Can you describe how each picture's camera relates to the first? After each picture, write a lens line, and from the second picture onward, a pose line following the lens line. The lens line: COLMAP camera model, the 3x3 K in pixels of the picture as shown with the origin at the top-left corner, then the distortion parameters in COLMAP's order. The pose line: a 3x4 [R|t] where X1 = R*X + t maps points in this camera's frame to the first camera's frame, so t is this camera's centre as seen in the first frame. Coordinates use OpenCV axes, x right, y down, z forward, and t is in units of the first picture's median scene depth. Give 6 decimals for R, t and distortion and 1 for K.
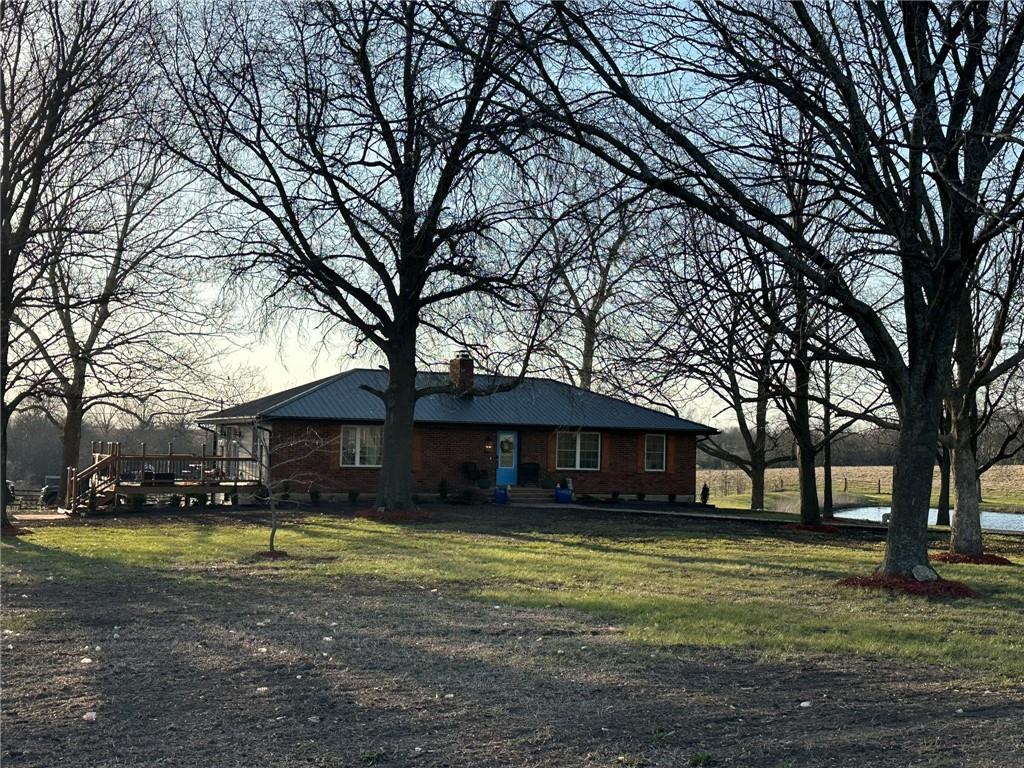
lens RADIAL K [[1251.7, 0, 511.7], [0, 1251.7, 382.4], [0, 0, 1]] dist [0.024714, 0.000000]
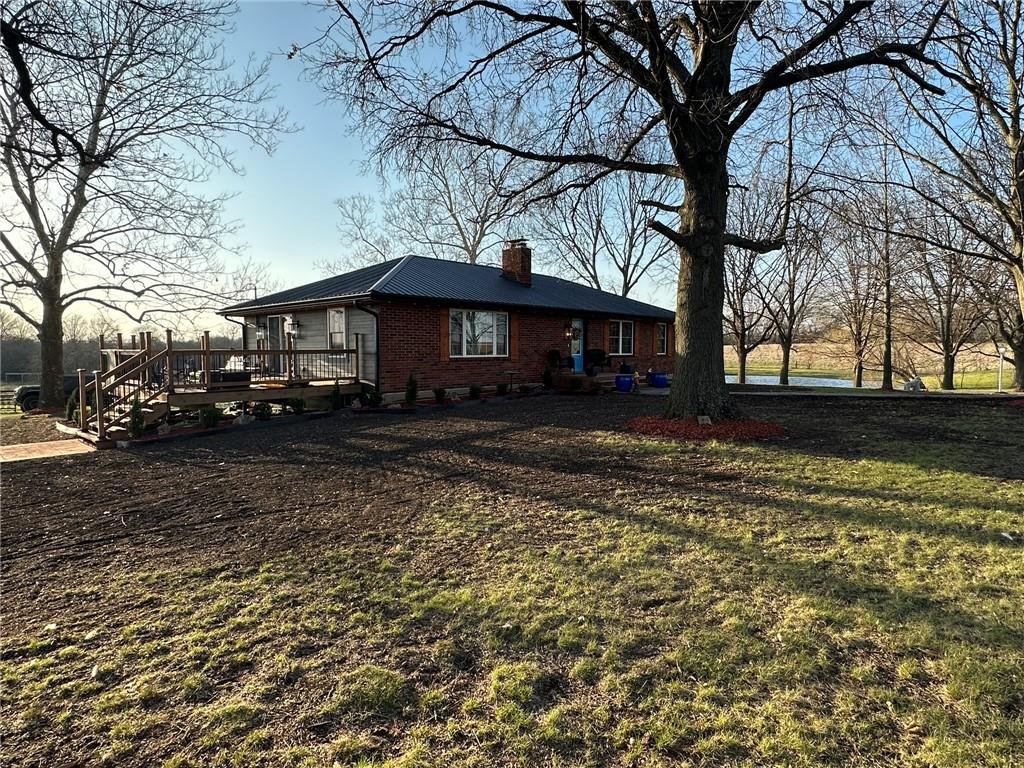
lens RADIAL K [[588.8, 0, 513.2], [0, 588.8, 381.5], [0, 0, 1]] dist [0.018379, -0.001152]
pose [[0.936962, -0.041054, 0.347011, -0.235028], [0.001777, 0.993621, 0.112755, 0.037277], [-0.349427, -0.105031, 0.931058, 0.595252]]
